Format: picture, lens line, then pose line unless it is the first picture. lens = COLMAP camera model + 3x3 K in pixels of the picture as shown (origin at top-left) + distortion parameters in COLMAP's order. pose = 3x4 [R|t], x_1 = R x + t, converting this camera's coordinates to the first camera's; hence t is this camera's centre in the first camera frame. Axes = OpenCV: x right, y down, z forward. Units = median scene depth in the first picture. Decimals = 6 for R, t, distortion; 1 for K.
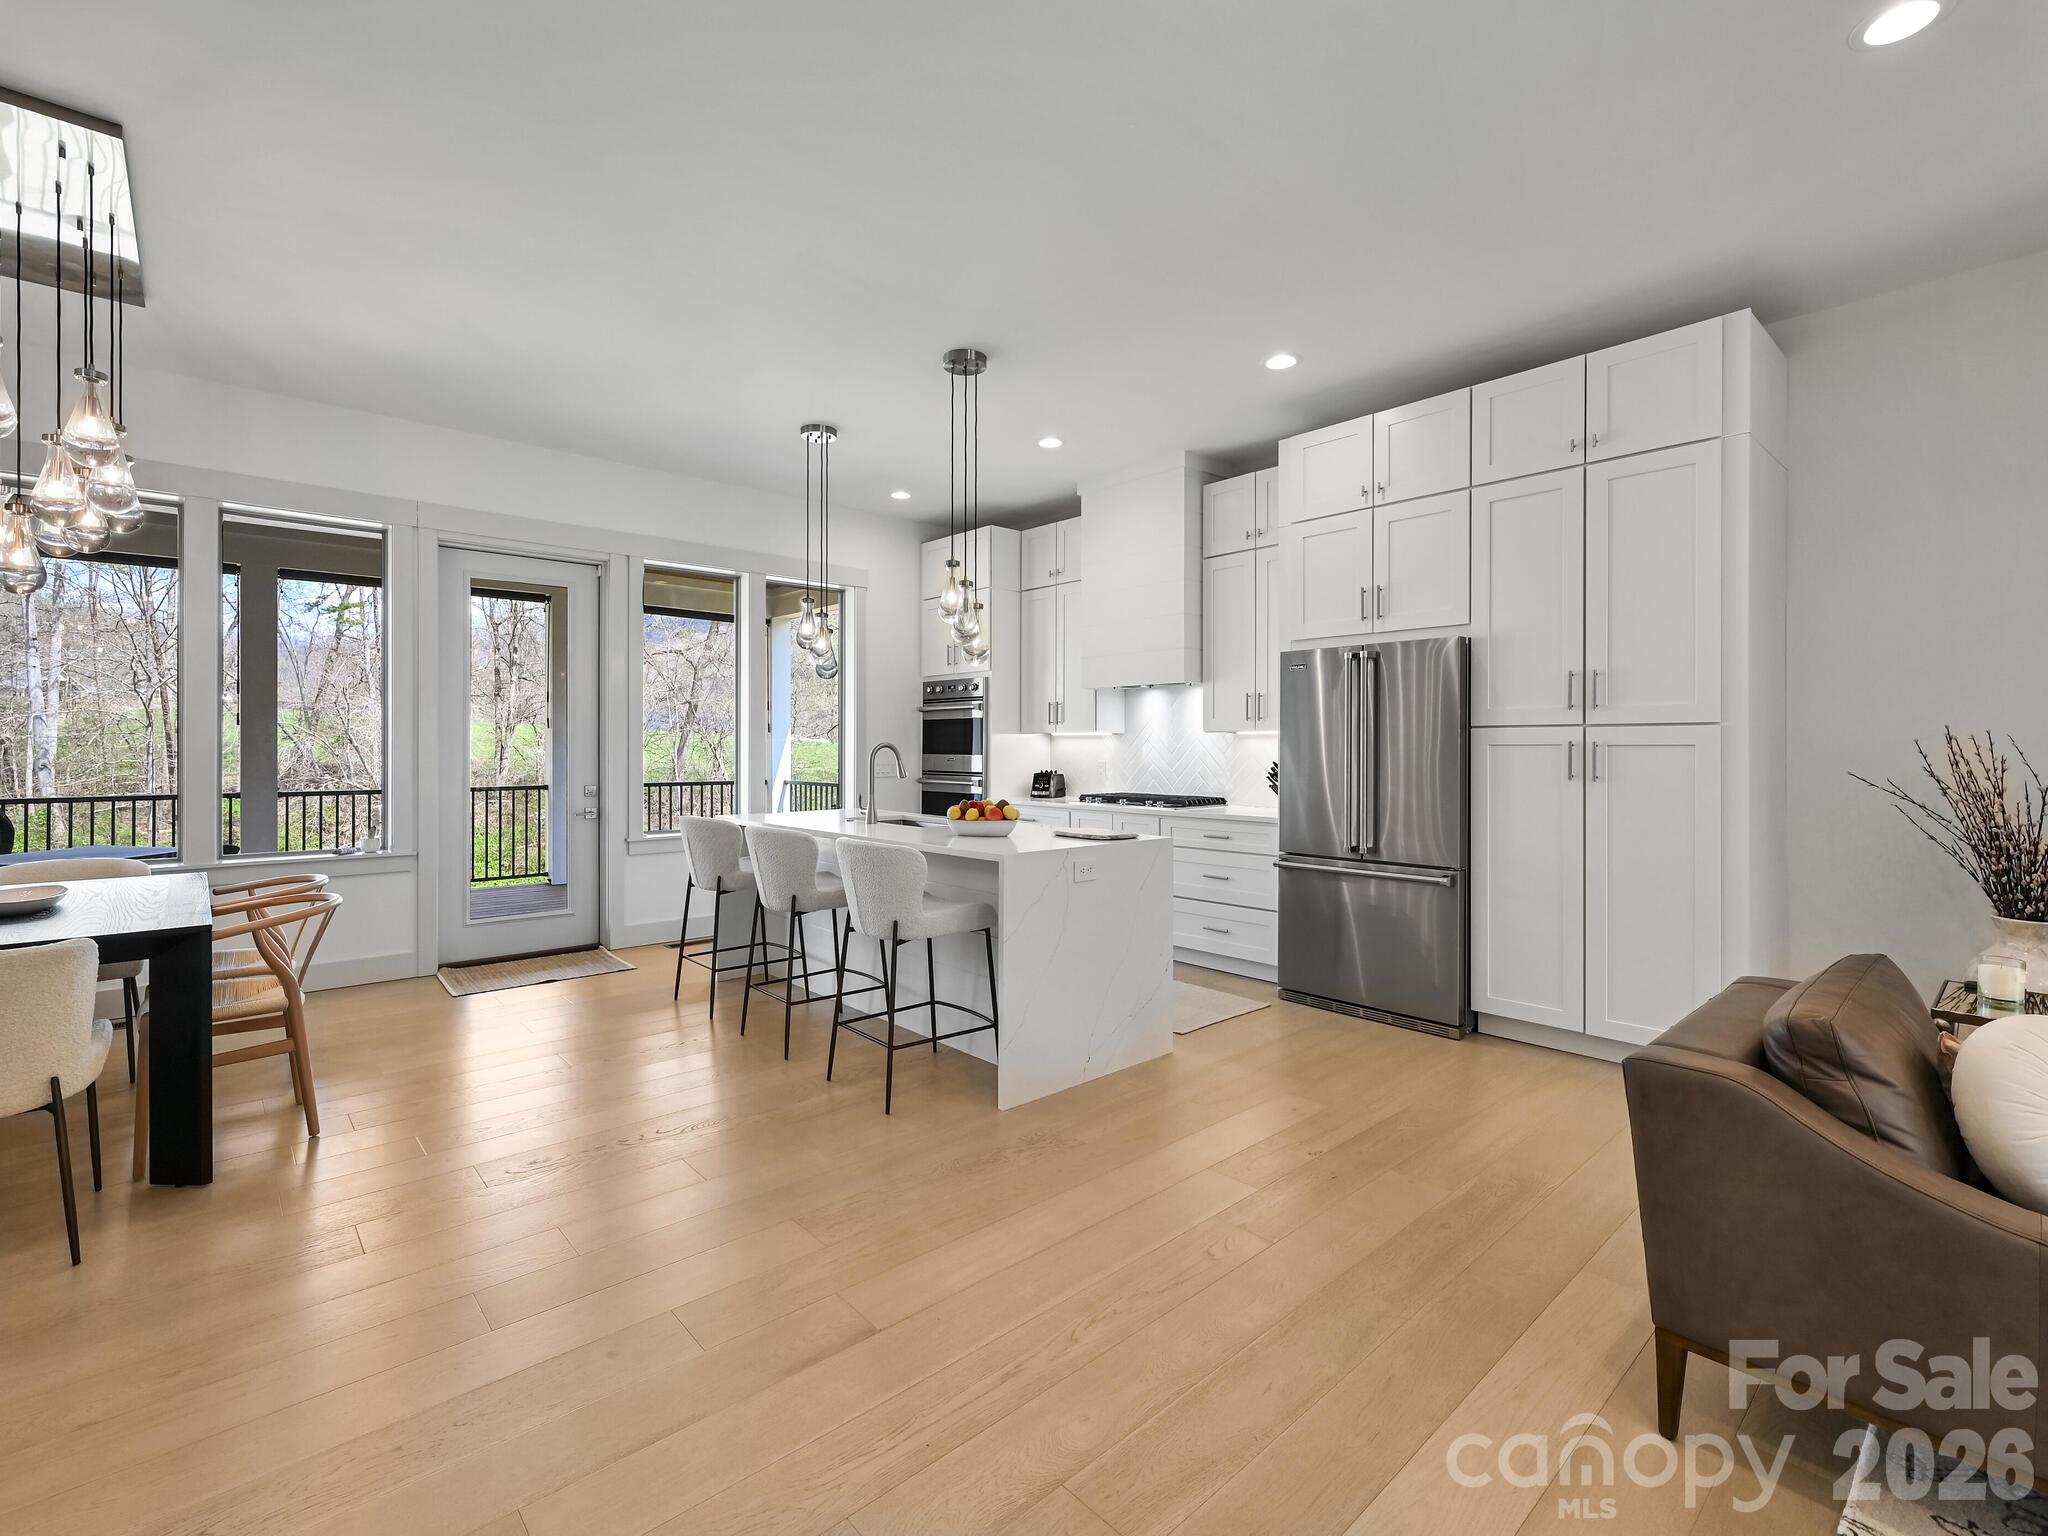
lens RADIAL K [[933.2, 0, 1024.0], [0, 933.2, 768.0], [0, 0, 1]] dist [-0.001823, -0.000206]
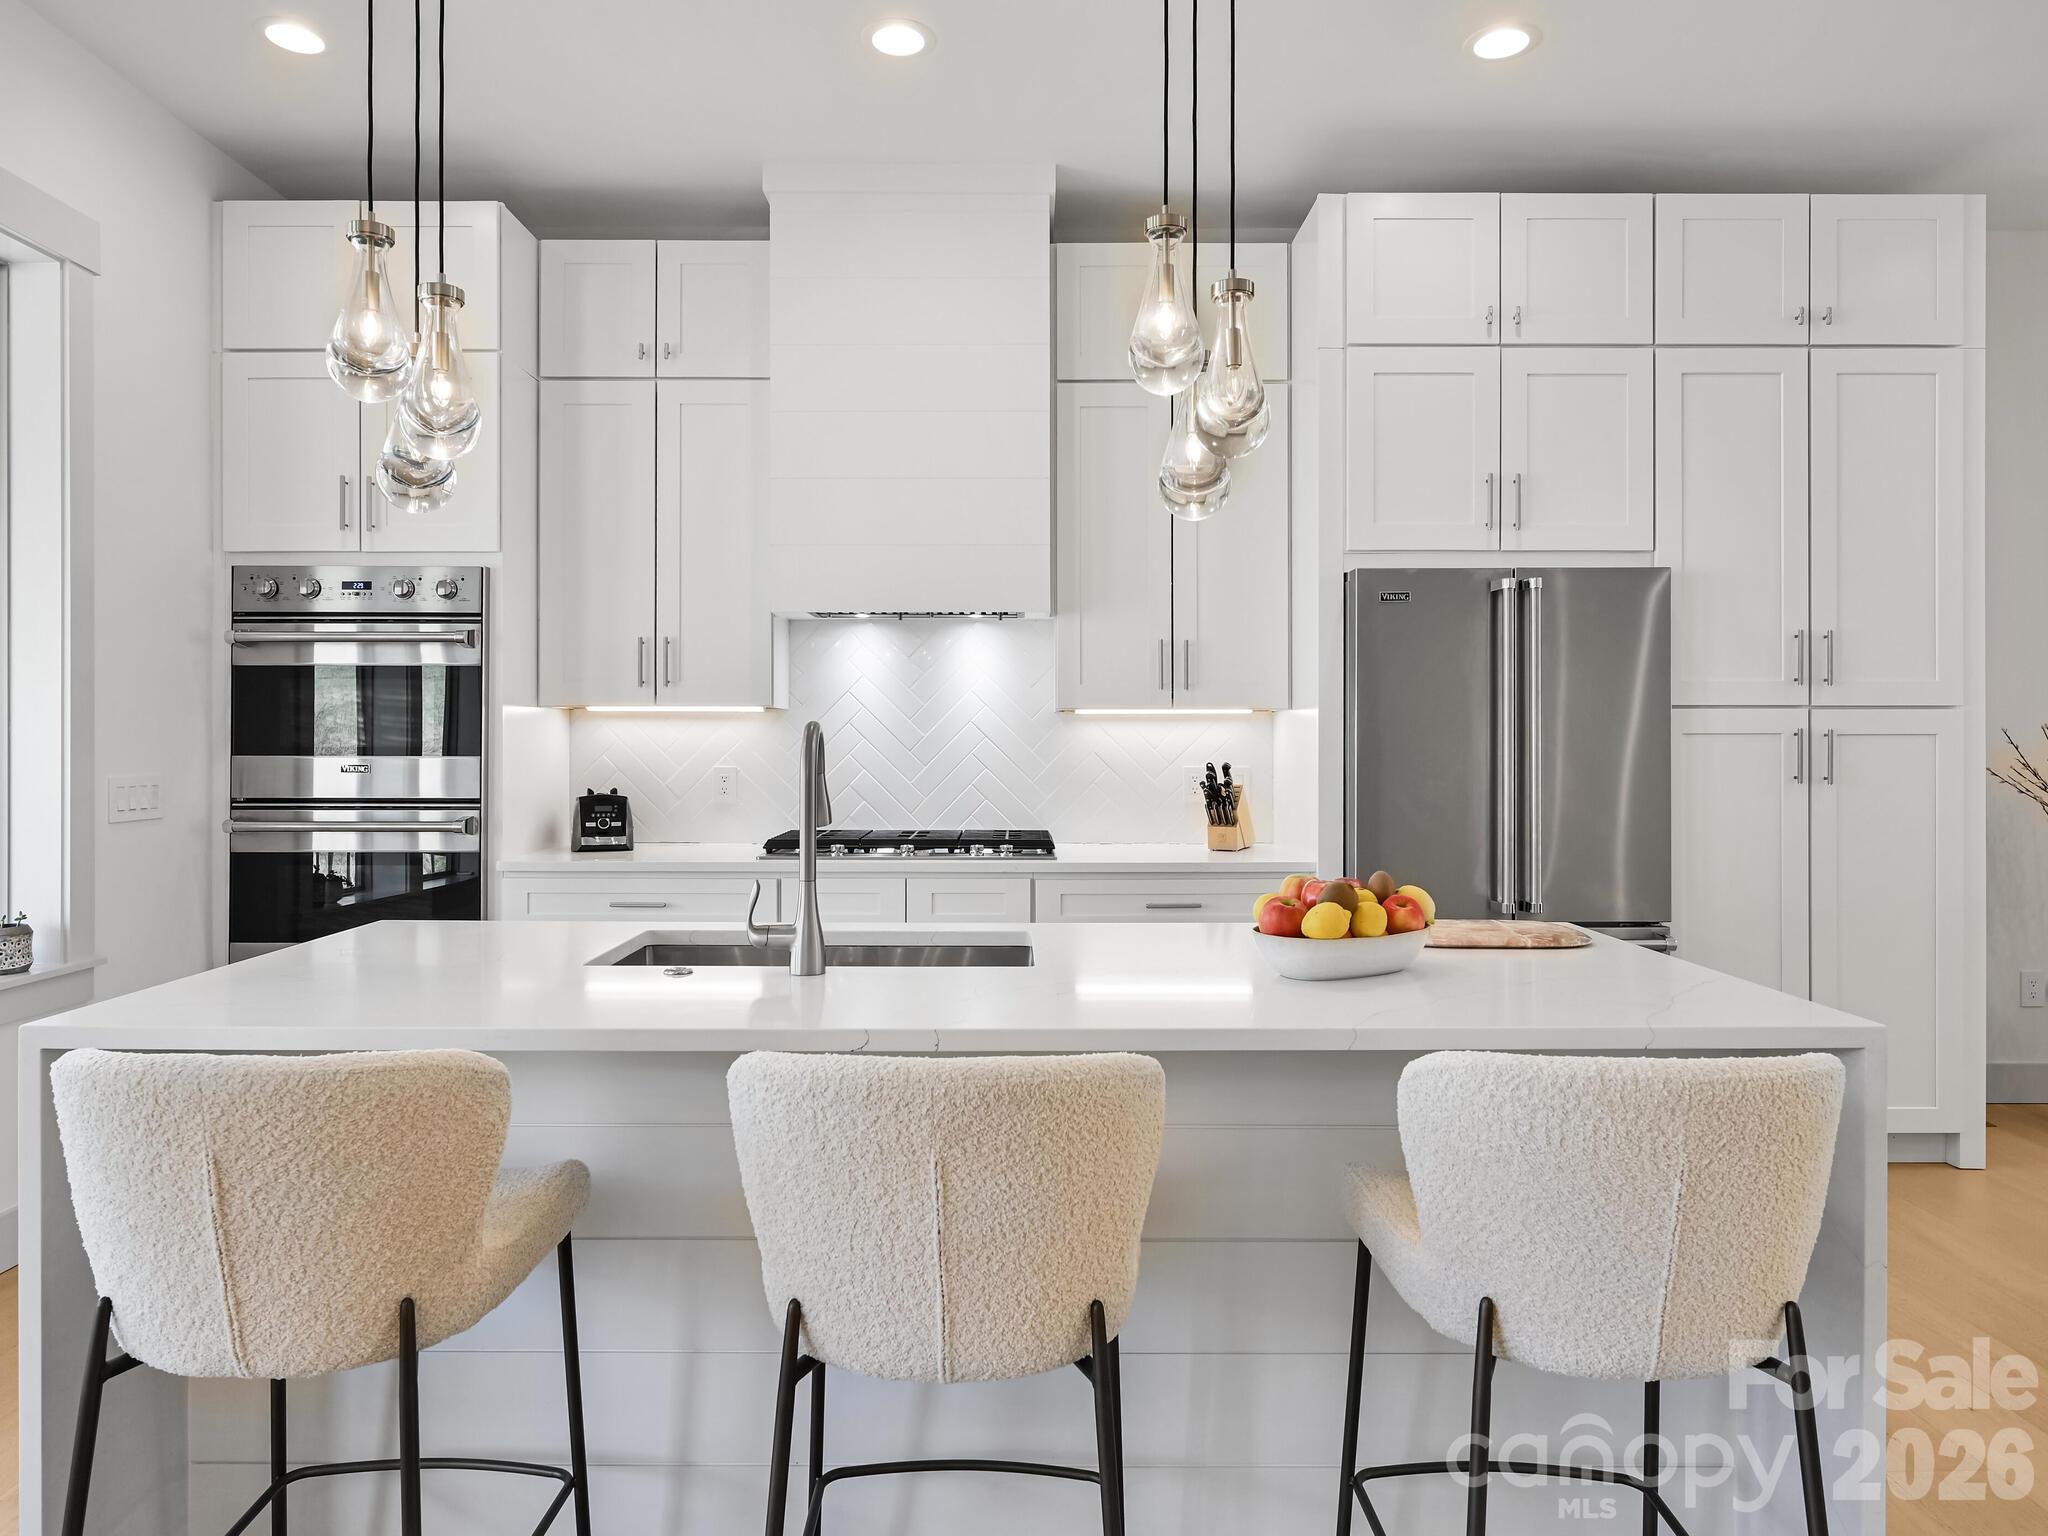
lens RADIAL K [[1301.8, 0, 1023.7], [0, 1301.8, 738.8], [0, 0, 1]] dist [0.001317, -0.001253]
pose [[0.663058, -0.002737, 0.748563, -0.366280], [0.016808, 0.999796, -0.011233, -0.013056], [-0.748379, 0.020030, 0.662968, 0.516928]]
